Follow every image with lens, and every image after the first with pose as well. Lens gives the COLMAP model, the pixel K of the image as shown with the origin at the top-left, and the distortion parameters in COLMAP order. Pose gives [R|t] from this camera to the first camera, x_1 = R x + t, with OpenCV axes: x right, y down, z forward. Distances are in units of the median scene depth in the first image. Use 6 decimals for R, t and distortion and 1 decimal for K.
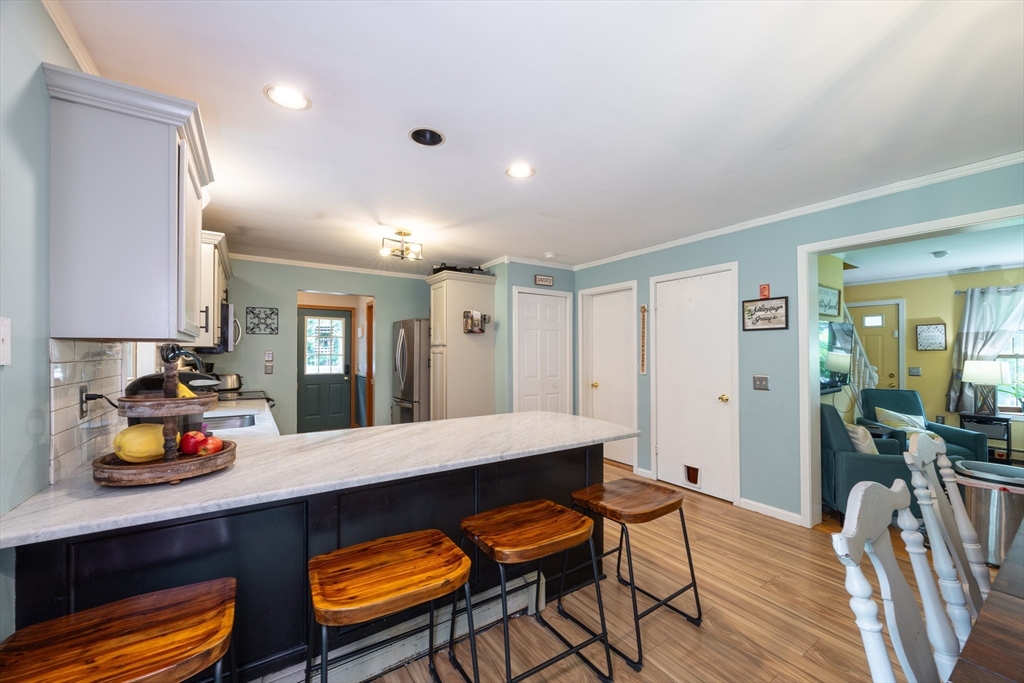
lens RADIAL K [[395.1, 0, 516.8], [0, 395.1, 346.8], [0, 0, 1]] dist [-0.002100, -0.001015]
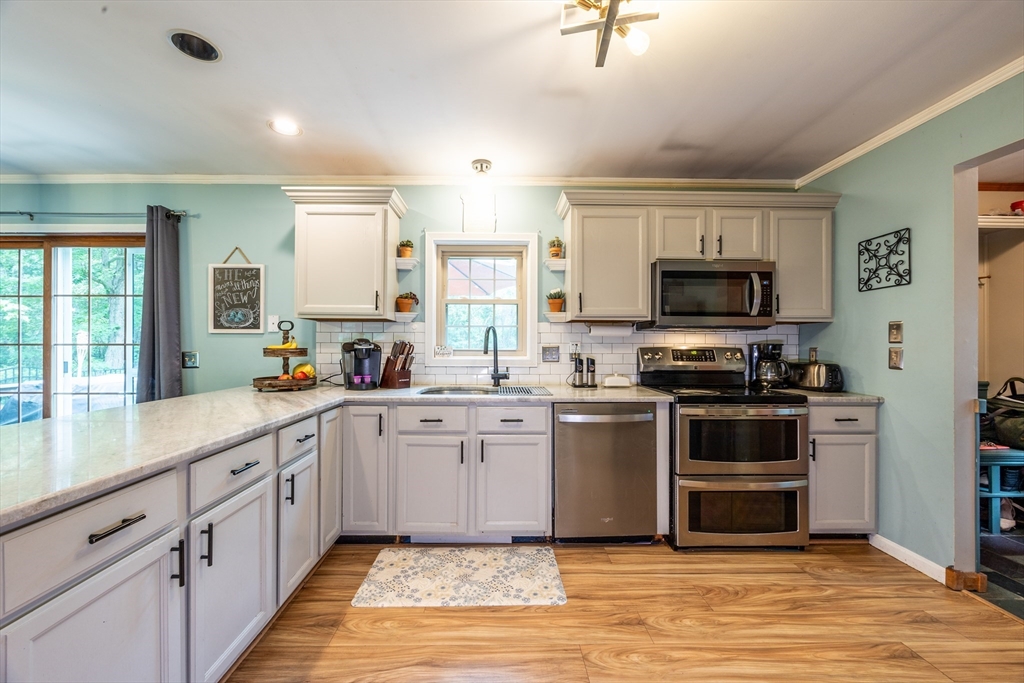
lens RADIAL K [[395.1, 0, 499.0], [0, 395.1, 344.7], [0, 0, 1]] dist [-0.002100, -0.001015]
pose [[-0.567431, -0.000110, -0.823421, 0.038696], [0.008159, 0.999950, -0.005756, 0.037269], [0.823380, -0.009985, -0.567402, 0.866866]]
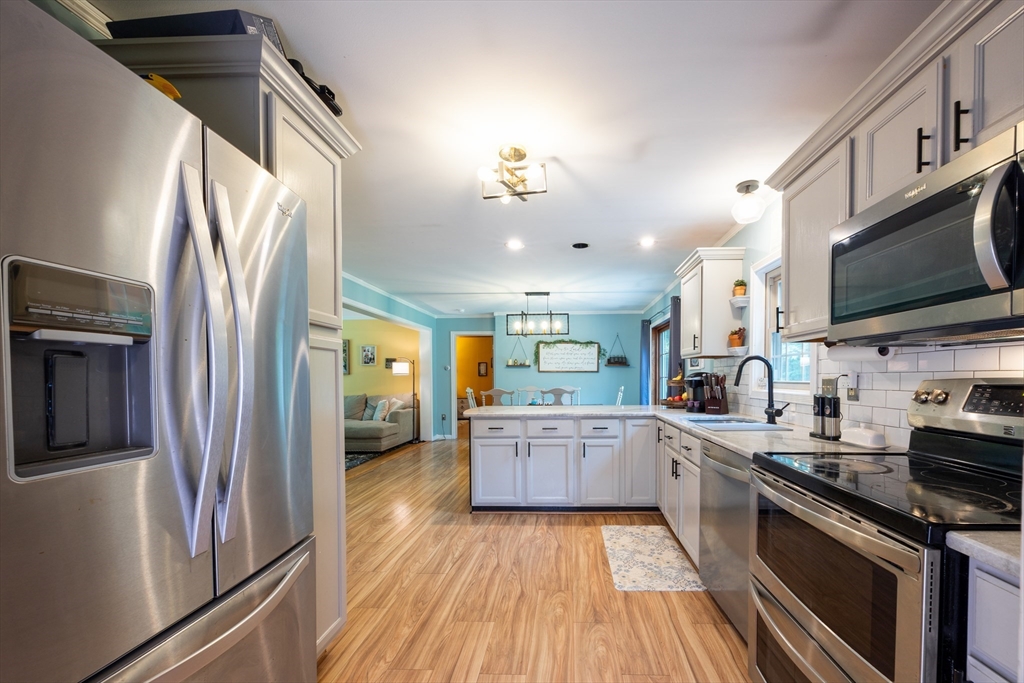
lens RADIAL K [[421.3, 0, 567.5], [0, 421.3, 405.1], [0, 0, 1]] dist [0.009852, -0.000034]
pose [[-0.805126, -0.034560, 0.592096, -0.566548], [-0.002191, 0.998467, 0.055301, 0.042570], [-0.593100, 0.043227, -0.803968, 1.131207]]
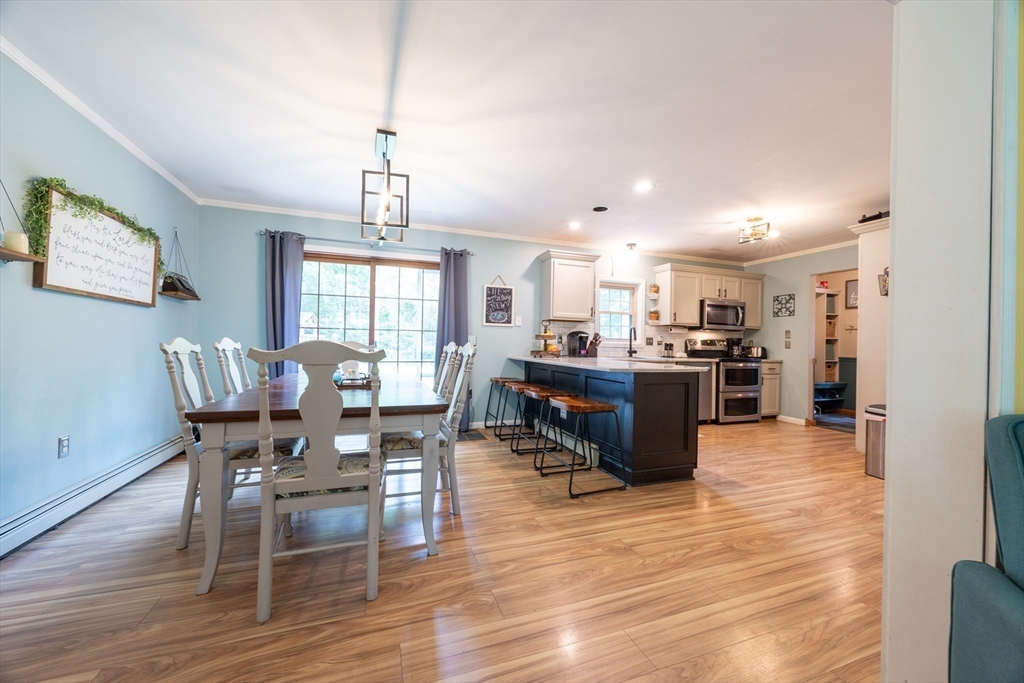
lens RADIAL K [[395.1, 0, 509.1], [0, 395.1, 342.4], [0, 0, 1]] dist [-0.002100, -0.001015]
pose [[-0.260391, -0.009975, -0.965452, 0.781513], [-0.005987, 0.999944, -0.008717, 0.065757], [0.965485, 0.003510, -0.260437, 0.475130]]
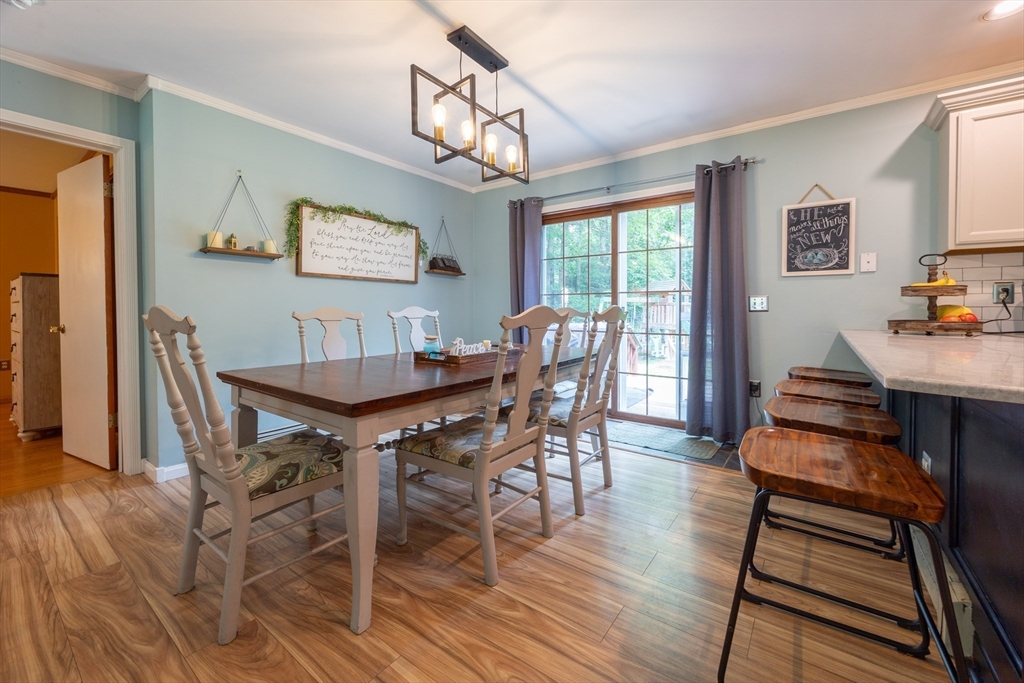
lens RADIAL K [[395.1, 0, 517.7], [0, 395.1, 316.8], [0, 0, 1]] dist [-0.002100, -0.001015]
pose [[-0.943352, 0.007274, -0.331714, 0.381665], [0.003982, 0.999936, 0.010604, 0.066928], [0.331770, 0.008683, -0.943320, 0.581717]]
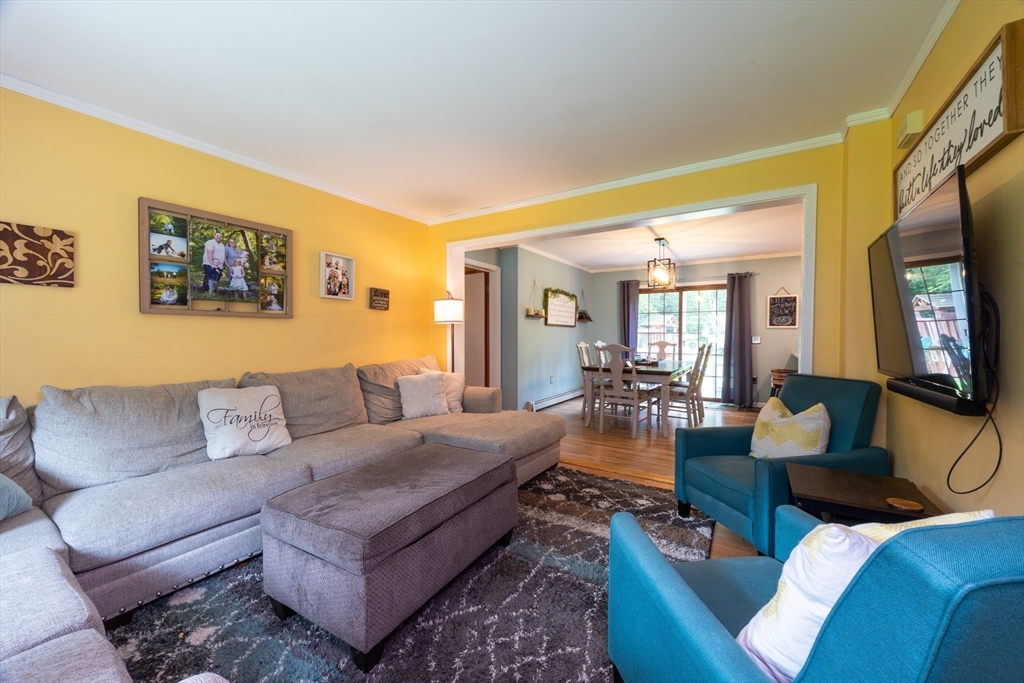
lens RADIAL K [[395.1, 0, 520.0], [0, 395.1, 337.2], [0, 0, 1]] dist [-0.002100, -0.001015]
pose [[-0.910020, -0.002409, -0.414558, 1.118317], [-0.001301, 0.999995, -0.002955, 0.048811], [0.414563, -0.002150, -0.910018, 1.015367]]
